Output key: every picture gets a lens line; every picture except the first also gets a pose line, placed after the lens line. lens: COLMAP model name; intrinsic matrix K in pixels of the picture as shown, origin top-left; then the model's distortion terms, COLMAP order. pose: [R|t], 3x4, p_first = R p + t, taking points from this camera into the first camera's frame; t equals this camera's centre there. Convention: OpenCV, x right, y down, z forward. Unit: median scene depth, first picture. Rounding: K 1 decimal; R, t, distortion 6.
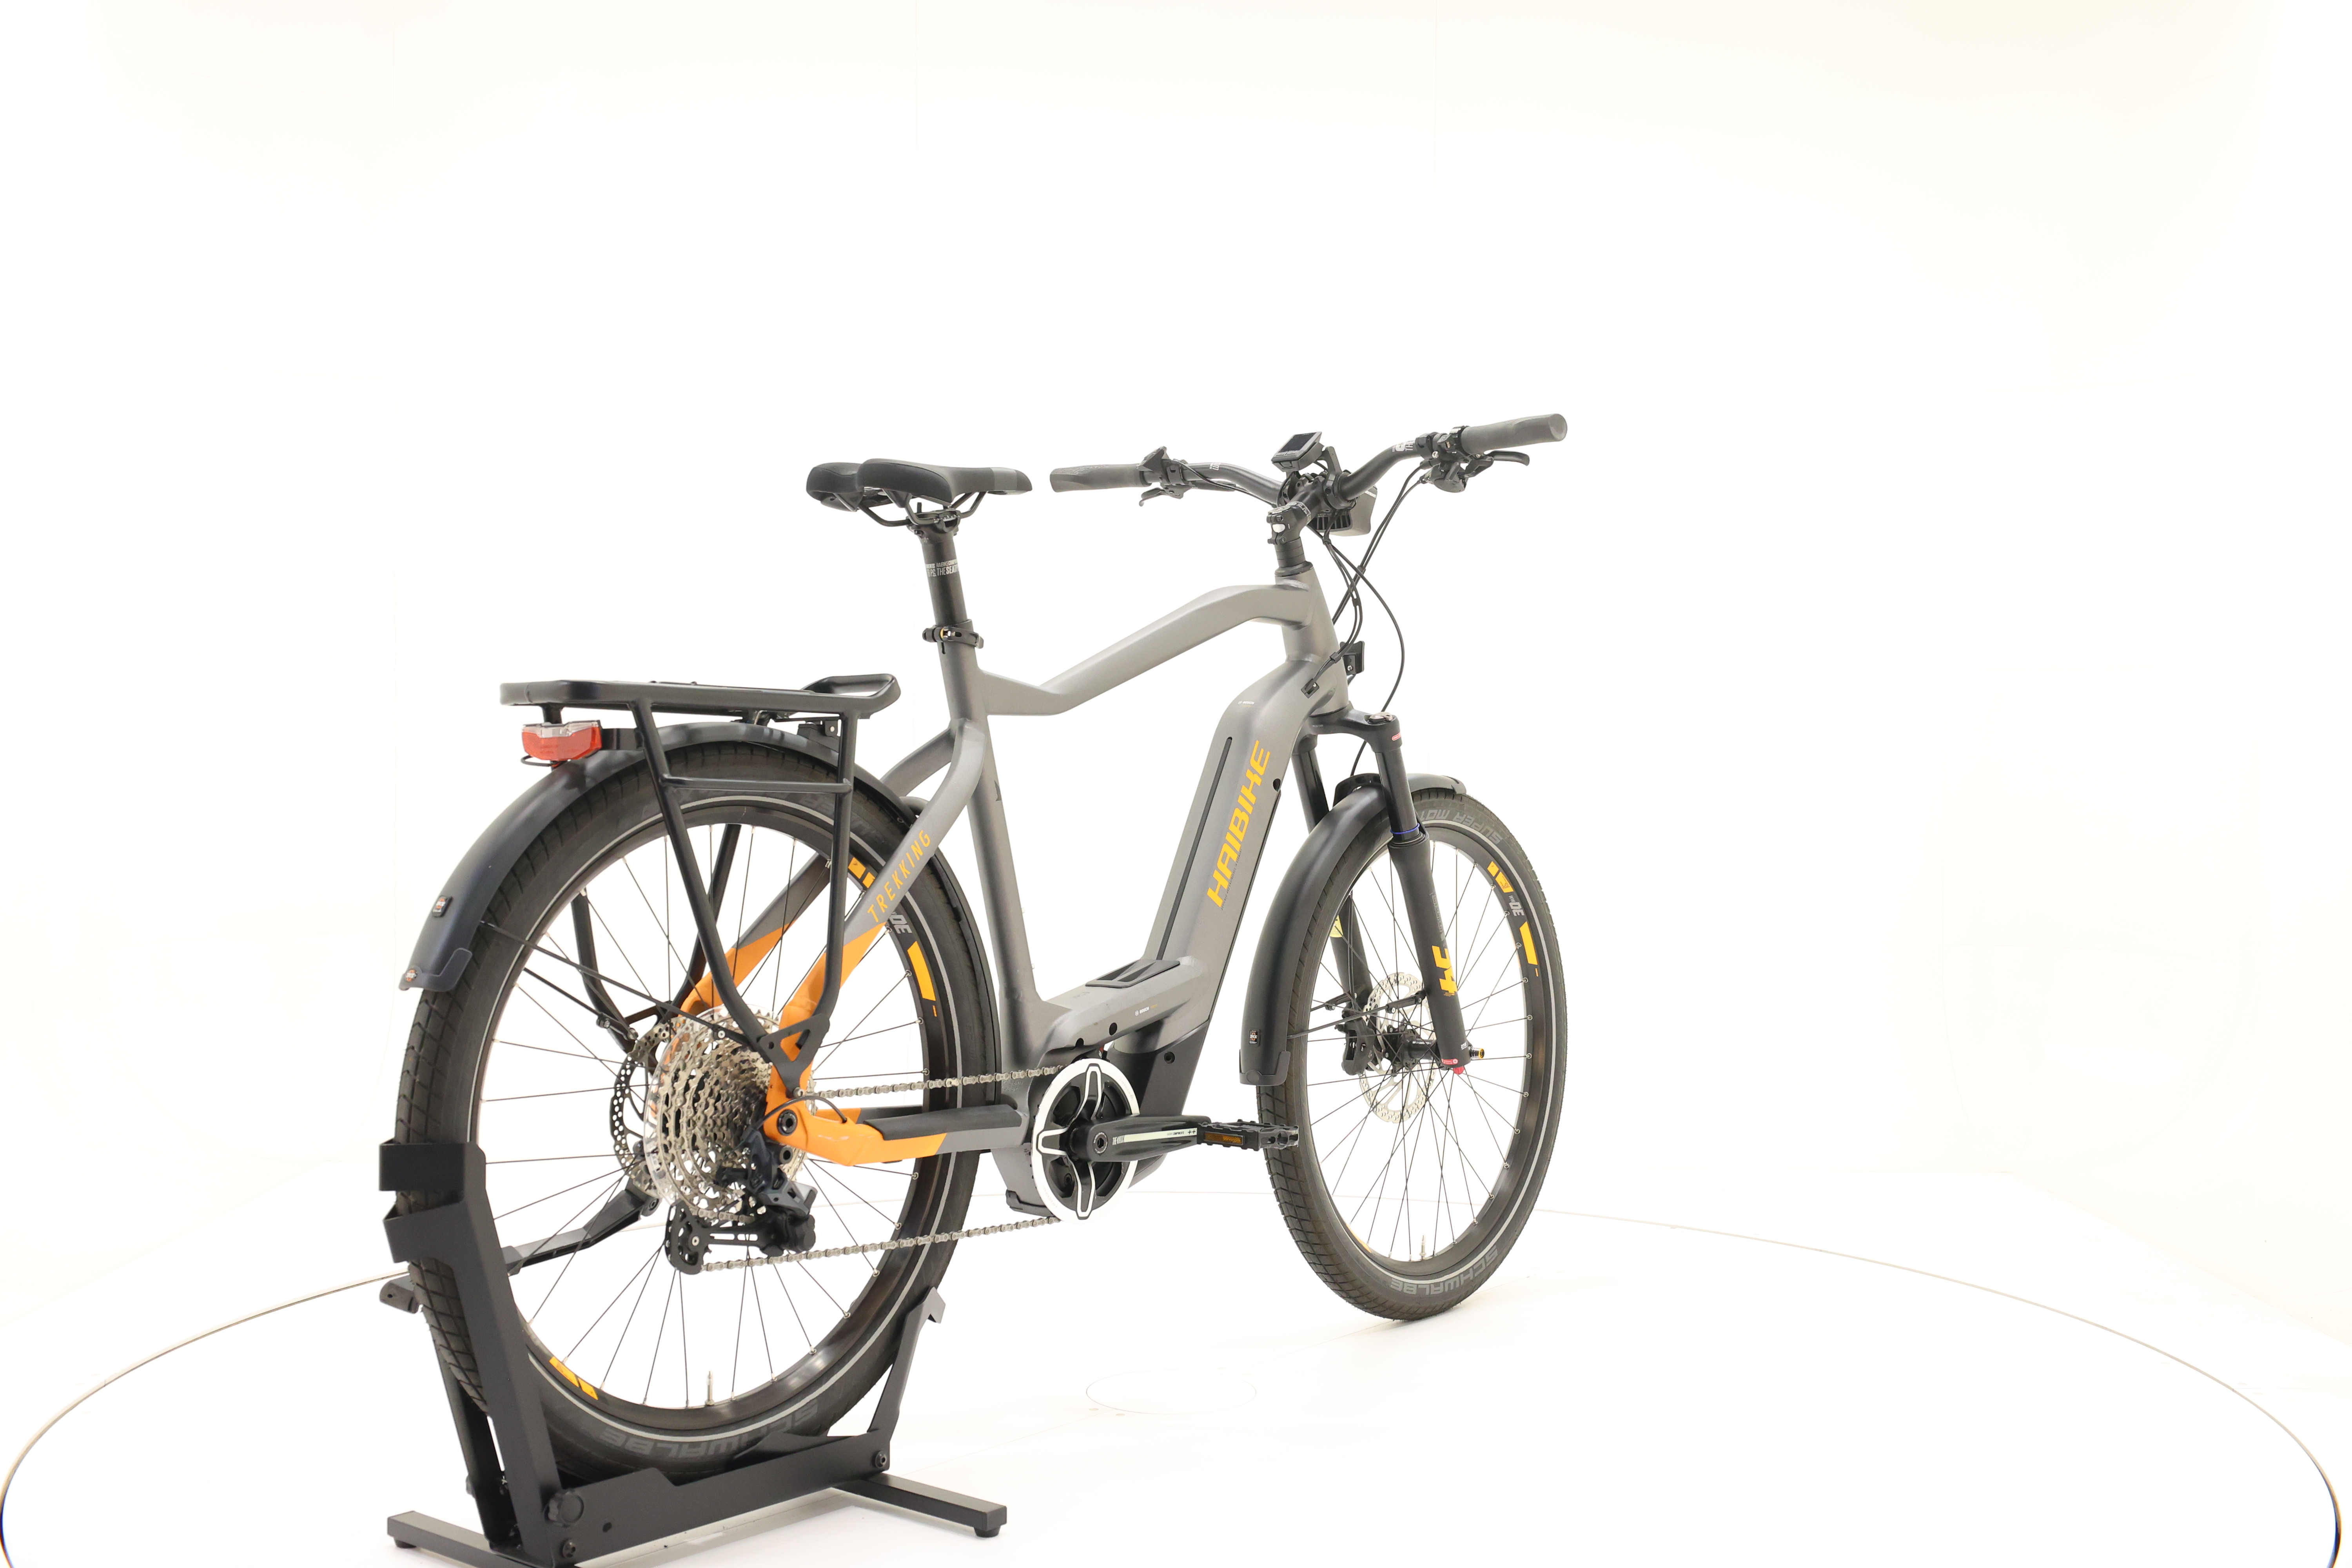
lens RADIAL K [[2541.1, 0, 1176.9], [0, 2541.1, 730.6], [0, 0, 1]] dist [-0.002078, 0.019005]
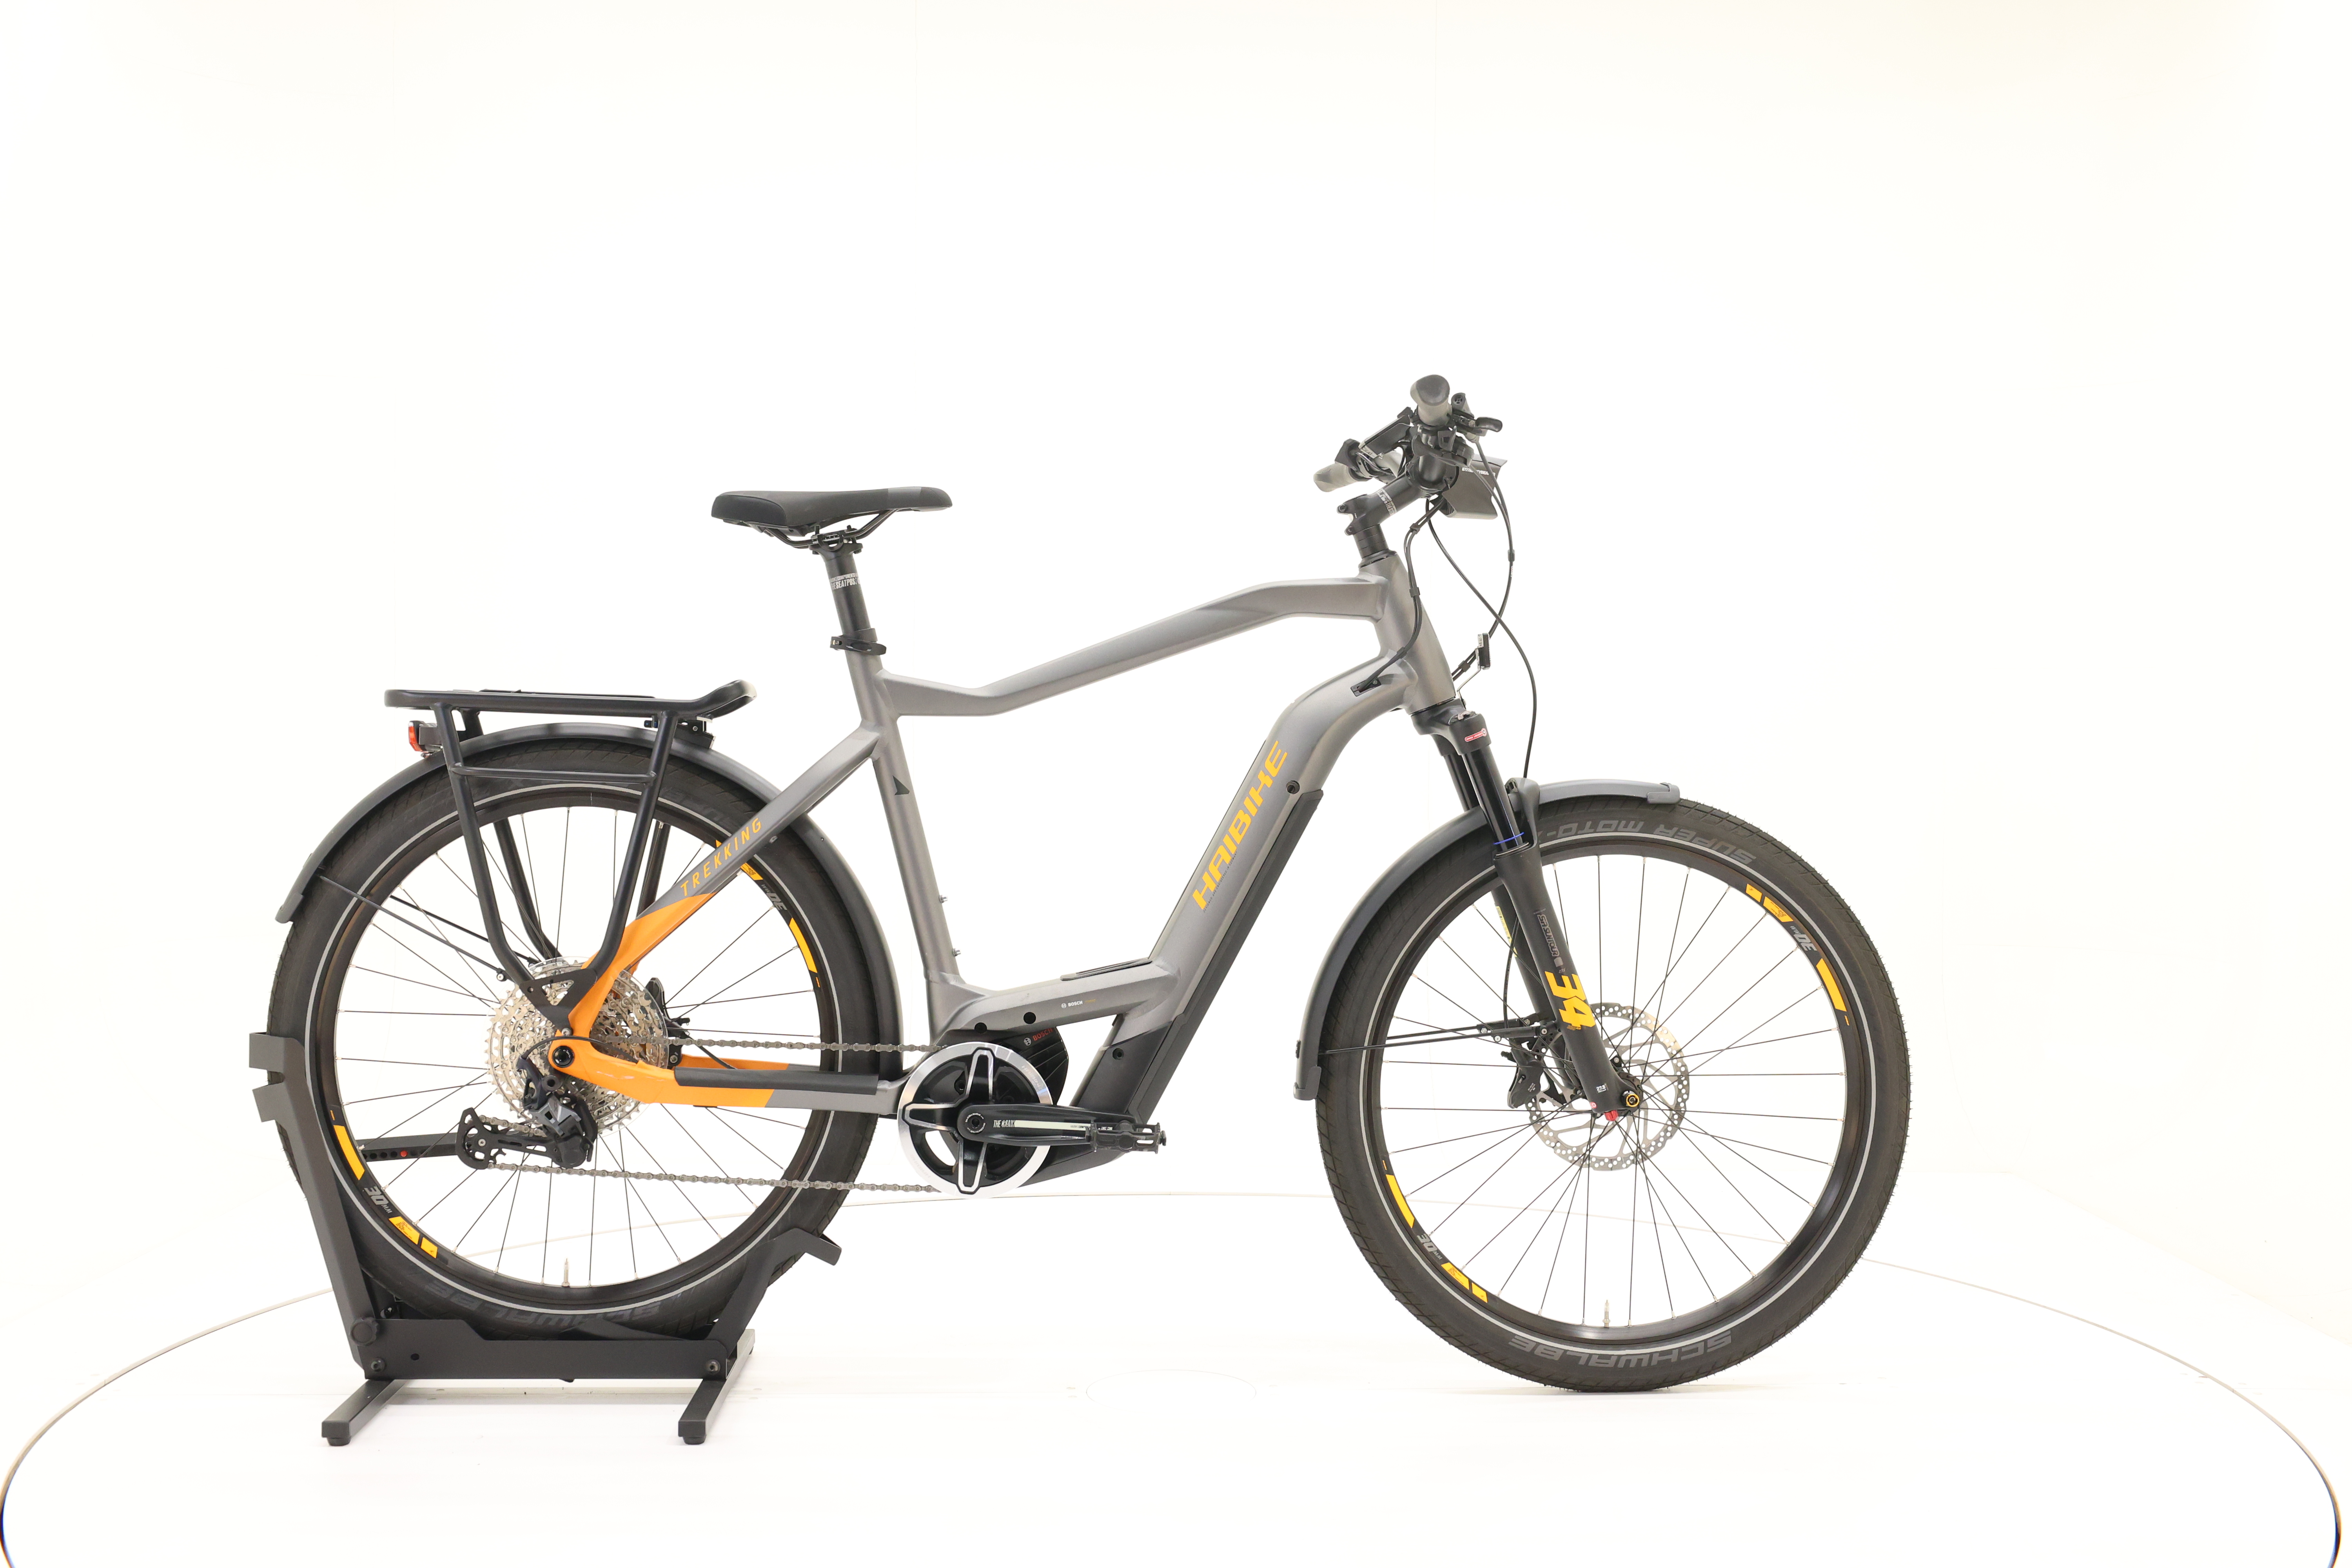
lens RADIAL K [[2541.1, 0, 1176.9], [0, 2541.1, 730.6], [0, 0, 1]] dist [-0.002078, 0.019005]
pose [[0.665659, 0.001063, -0.746255, 0.796674], [-0.001902, 0.999998, -0.000273, 0.000334], [0.746254, 0.001601, 0.665660, 0.358216]]
